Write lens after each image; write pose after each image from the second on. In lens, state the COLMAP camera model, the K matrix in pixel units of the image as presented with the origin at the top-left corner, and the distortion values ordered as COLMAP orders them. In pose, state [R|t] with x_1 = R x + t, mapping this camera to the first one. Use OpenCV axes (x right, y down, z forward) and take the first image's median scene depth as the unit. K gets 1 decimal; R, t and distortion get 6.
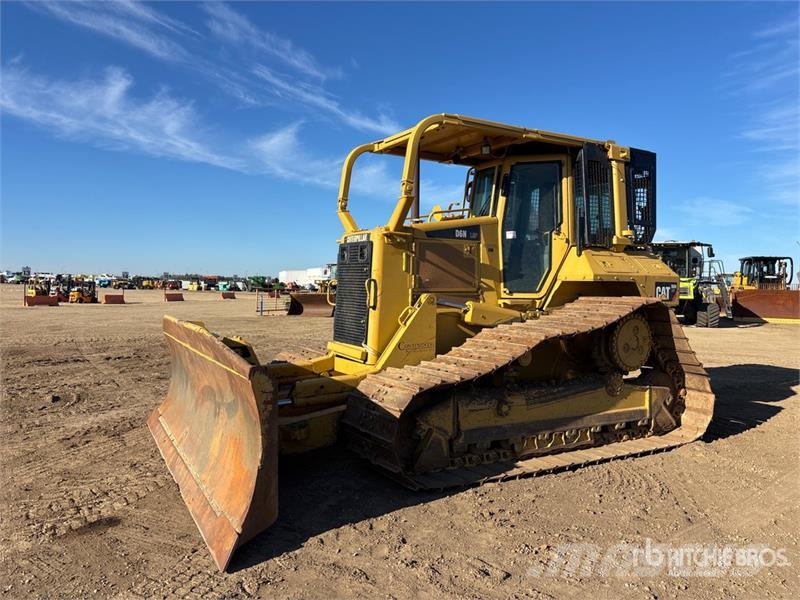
lens RADIAL K [[597.8, 0, 401.4], [0, 597.8, 293.7], [0, 0, 1]] dist [0.061594, -0.066700]
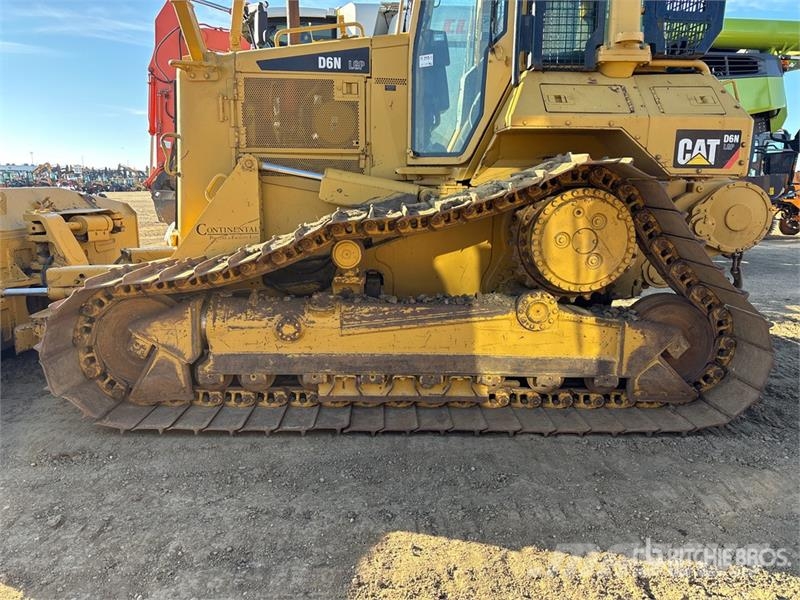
lens RADIAL K [[597.8, 0, 401.4], [0, 597.8, 293.7], [0, 0, 1]] dist [0.061594, -0.066700]
pose [[0.879540, 0.086856, -0.467830, 0.476507], [-0.007744, 0.985682, 0.168439, 0.035027], [0.475762, -0.144526, 0.867619, 0.412102]]
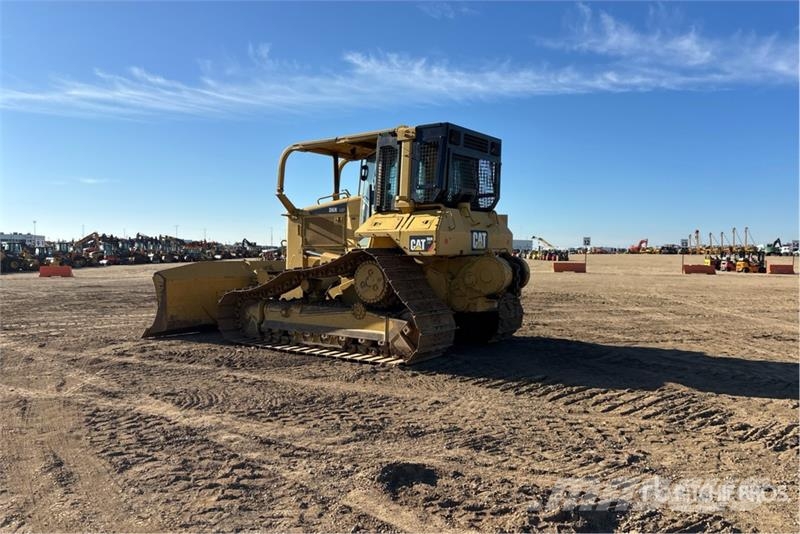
lens RADIAL K [[593.5, 0, 400.1], [0, 593.5, 270.9], [0, 0, 1]] dist [0.033233, -0.005996]
pose [[0.411302, 0.016971, -0.911341, 1.544384], [-0.009225, 0.999853, 0.014456, 0.035353], [0.911452, 0.002461, 0.411398, 0.492027]]
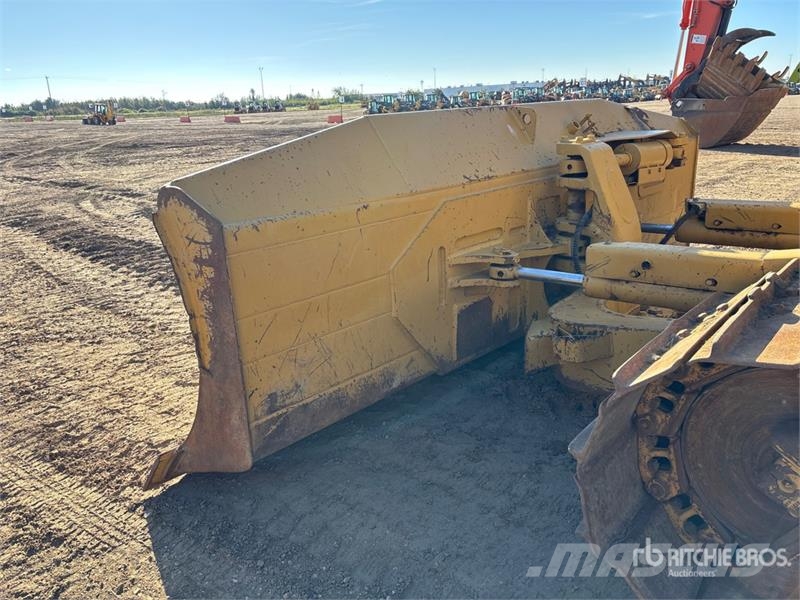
lens RADIAL K [[598.4, 0, 384.0], [0, 598.4, 281.4], [0, 0, 1]] dist [0.043719, -0.067015]
pose [[0.286796, 0.256247, -0.923085, 0.163269], [0.033374, 0.960305, 0.276949, 0.035967], [0.957410, -0.110235, 0.266860, 0.569200]]
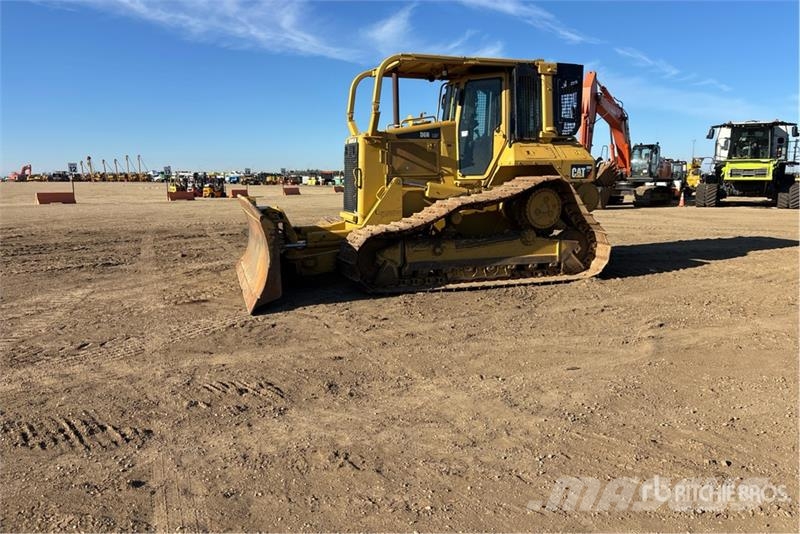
lens RADIAL K [[593.5, 0, 400.1], [0, 593.5, 270.9], [0, 0, 1]] dist [0.033233, -0.005996]
pose [[0.981856, 0.006095, -0.189532, 0.301733], [0.020981, 0.989855, 0.140523, 0.021131], [0.188465, -0.141950, 0.971767, -0.433034]]
